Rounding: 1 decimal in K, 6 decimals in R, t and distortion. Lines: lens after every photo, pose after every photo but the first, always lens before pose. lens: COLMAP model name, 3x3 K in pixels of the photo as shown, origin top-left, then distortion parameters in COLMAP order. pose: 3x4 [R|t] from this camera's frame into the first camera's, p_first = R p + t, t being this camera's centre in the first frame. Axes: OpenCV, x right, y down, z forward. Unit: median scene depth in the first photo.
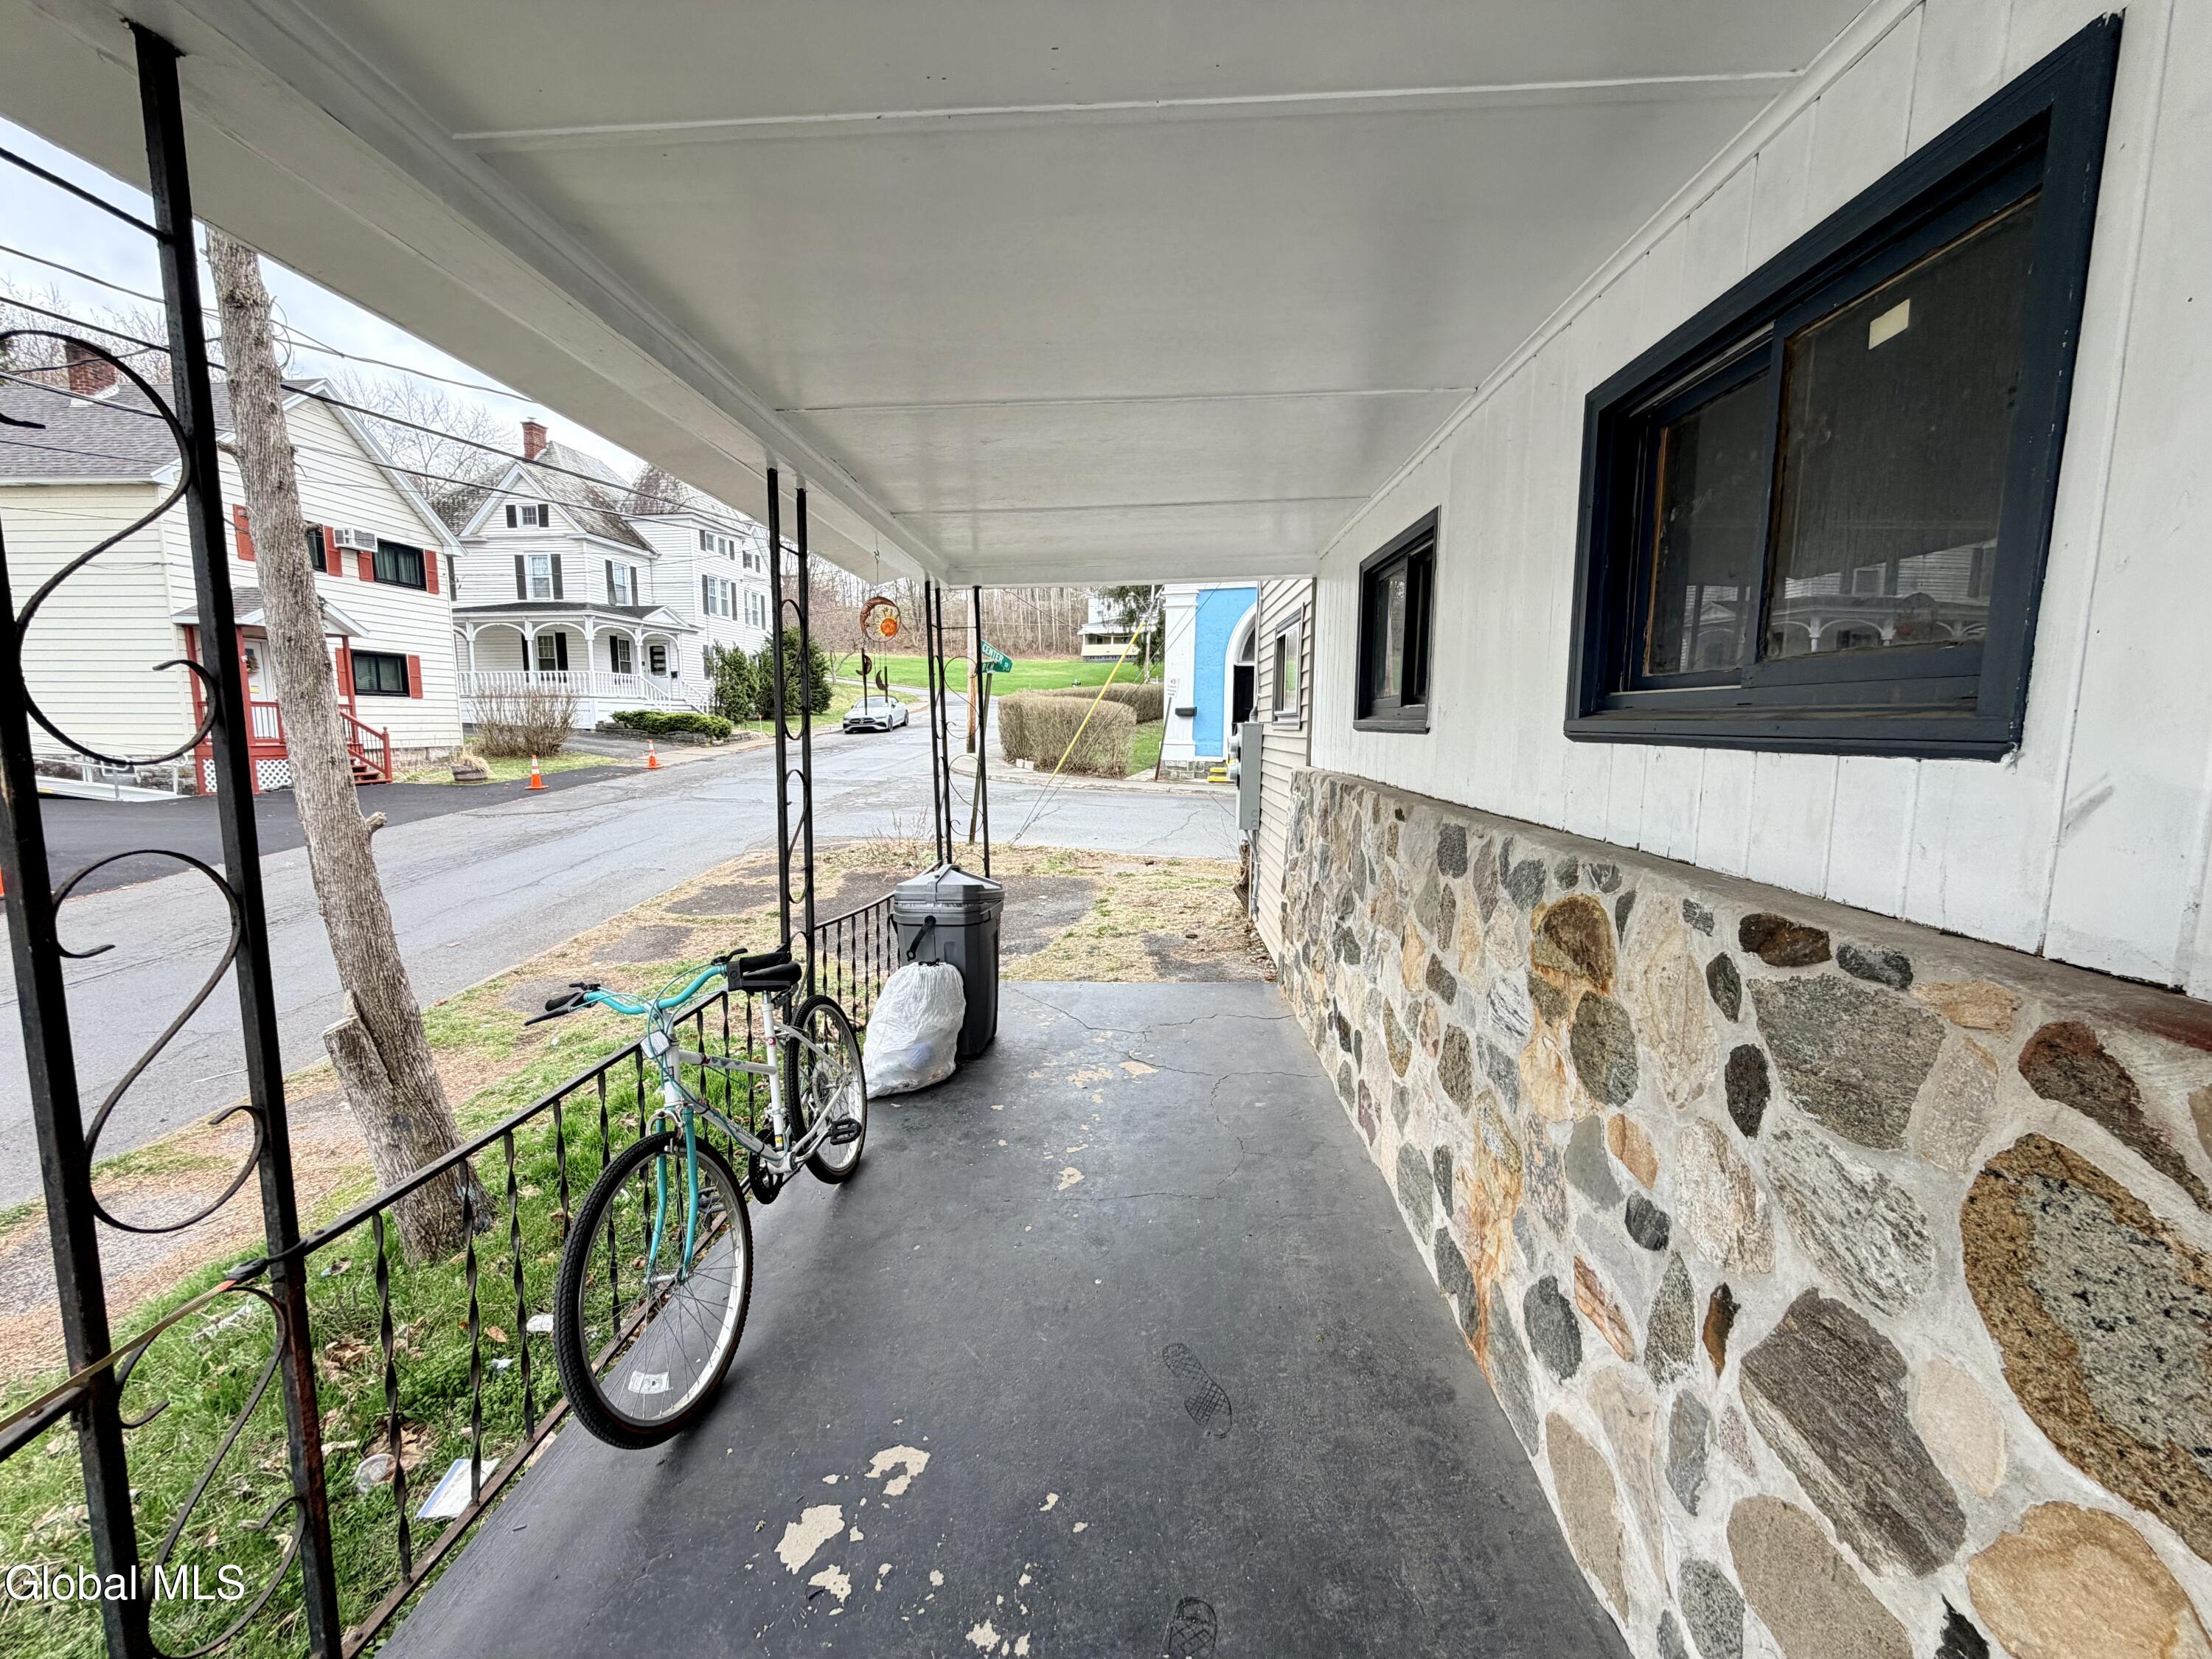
lens RADIAL K [[875.8, 0, 1096.6], [0, 875.8, 825.3], [0, 0, 1]] dist [-0.001480, 0.000047]
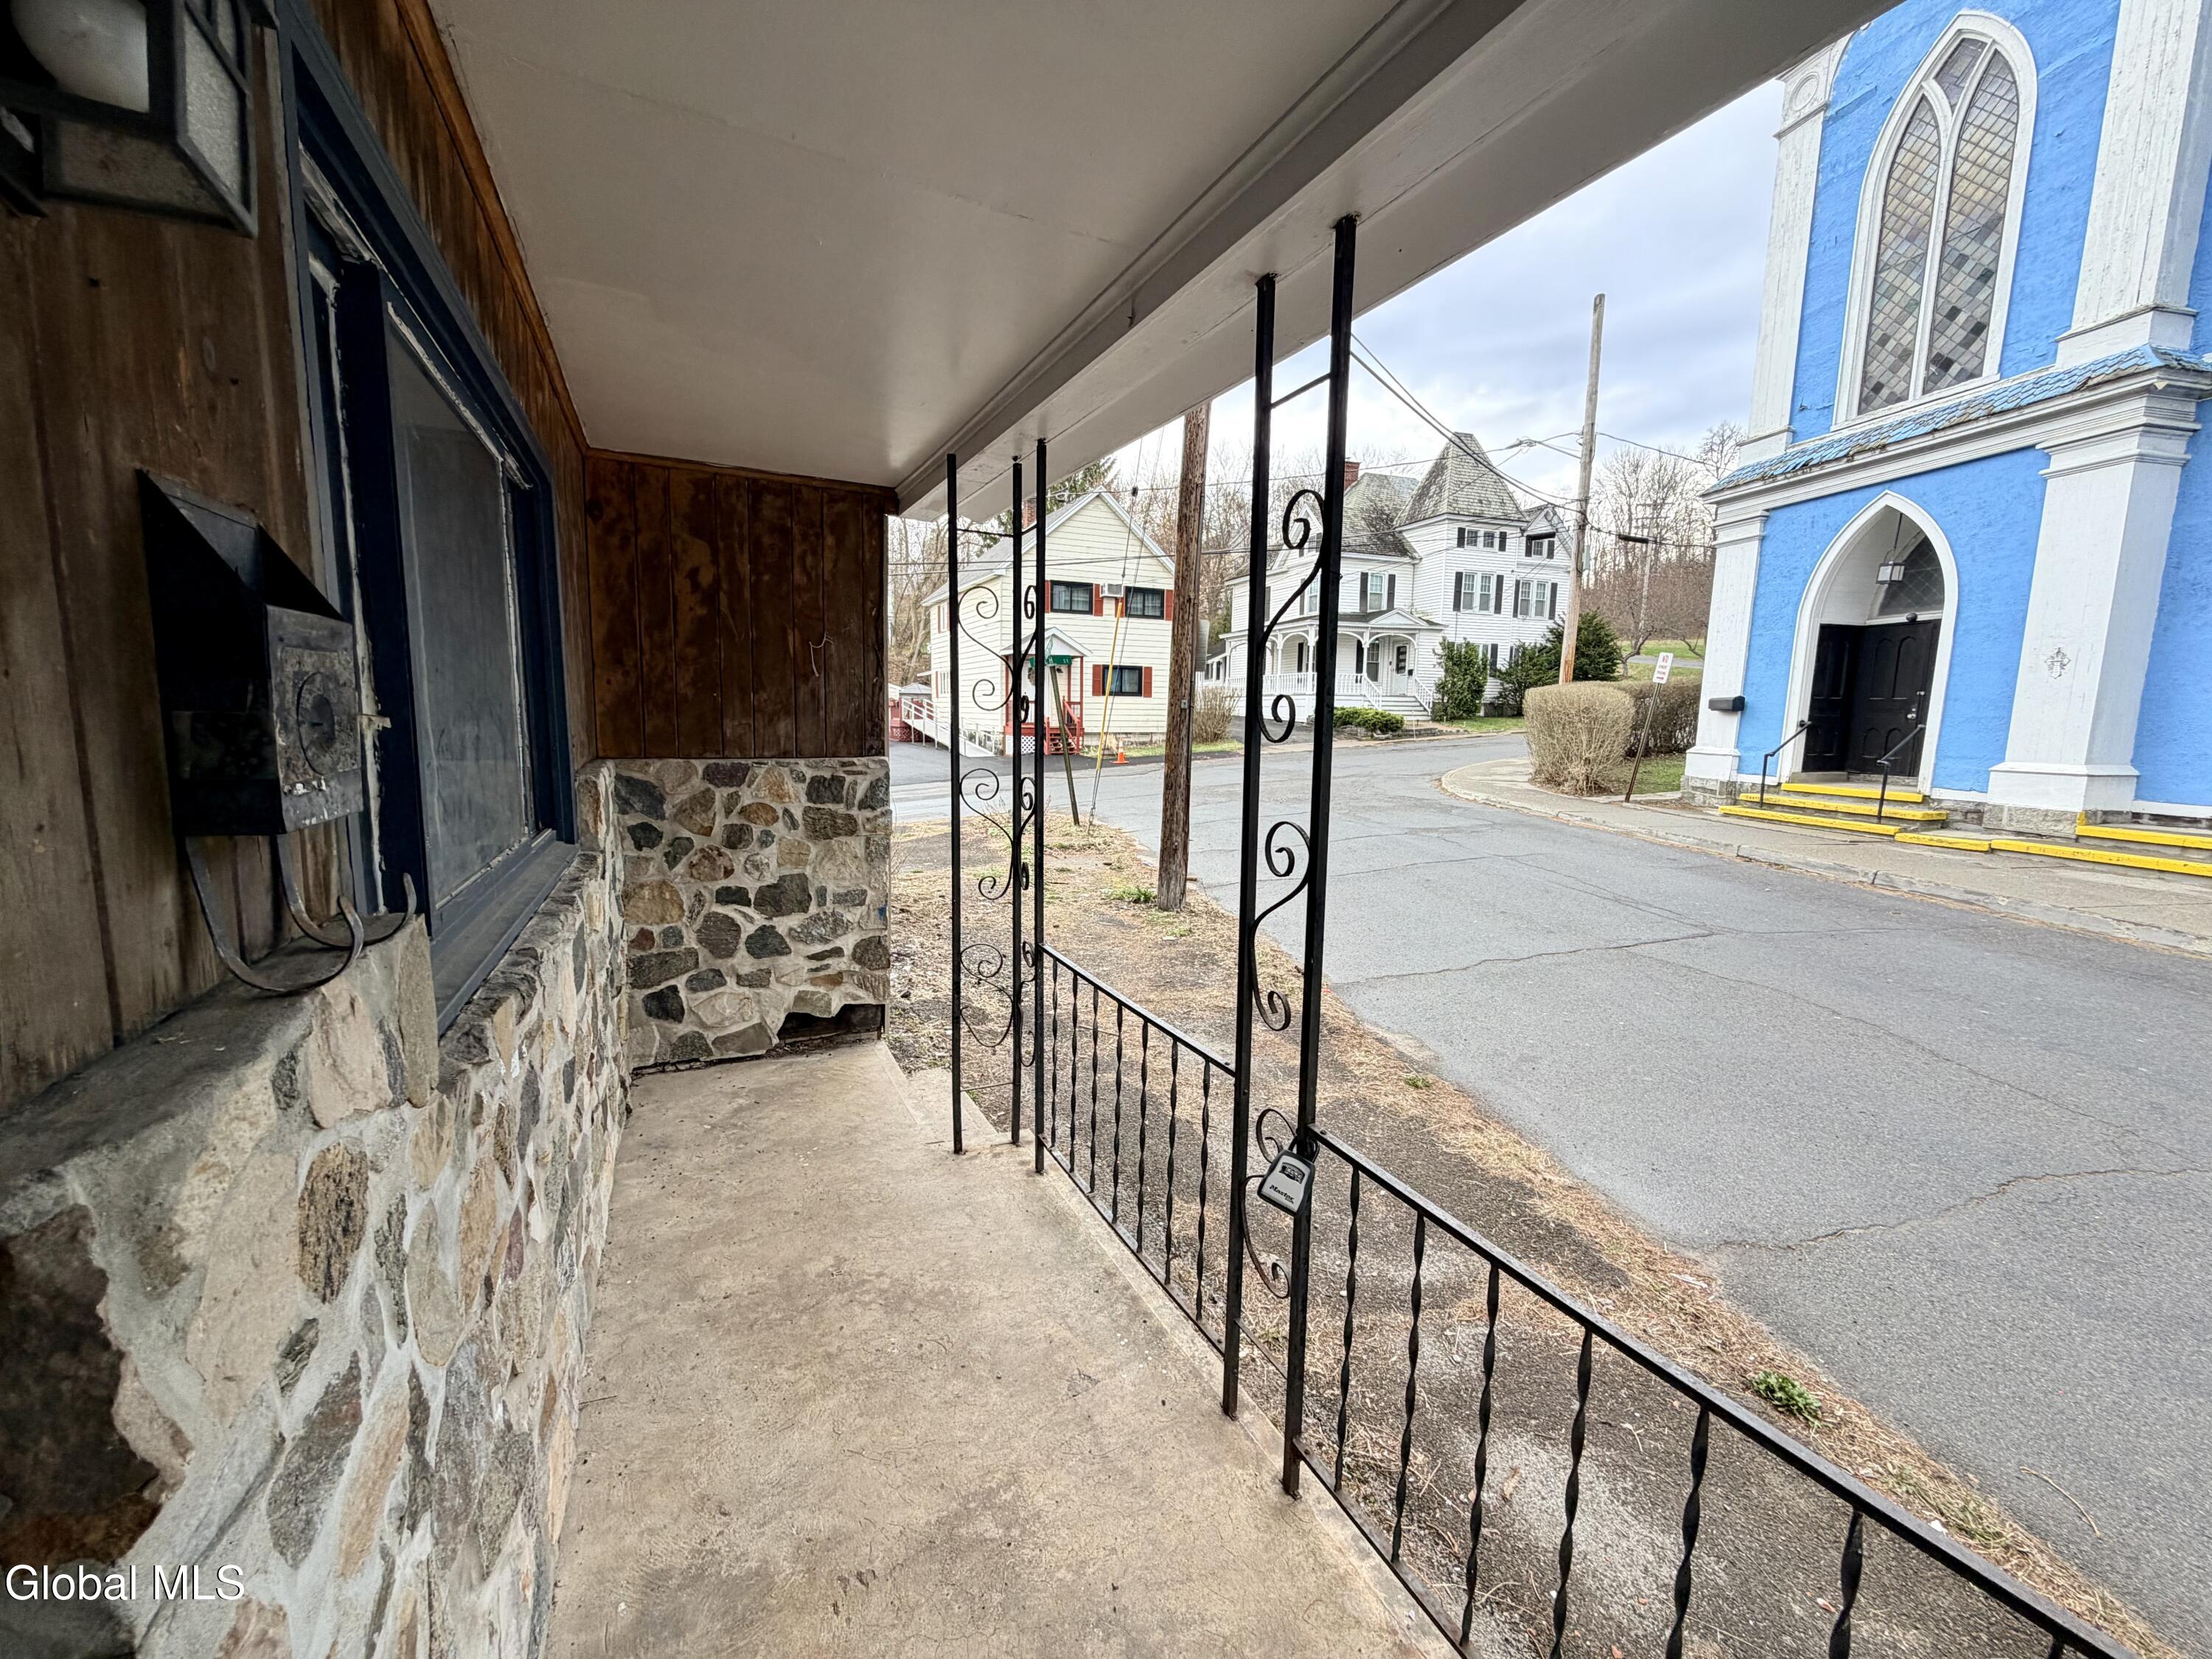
lens RADIAL K [[875.8, 0, 1096.6], [0, 875.8, 825.3], [0, 0, 1]] dist [-0.001480, 0.000047]
pose [[0.462816, 0.117317, -0.878657, 0.314437], [-0.116847, 0.990629, 0.070720, -0.021984], [0.878720, 0.069938, 0.472187, 0.199429]]
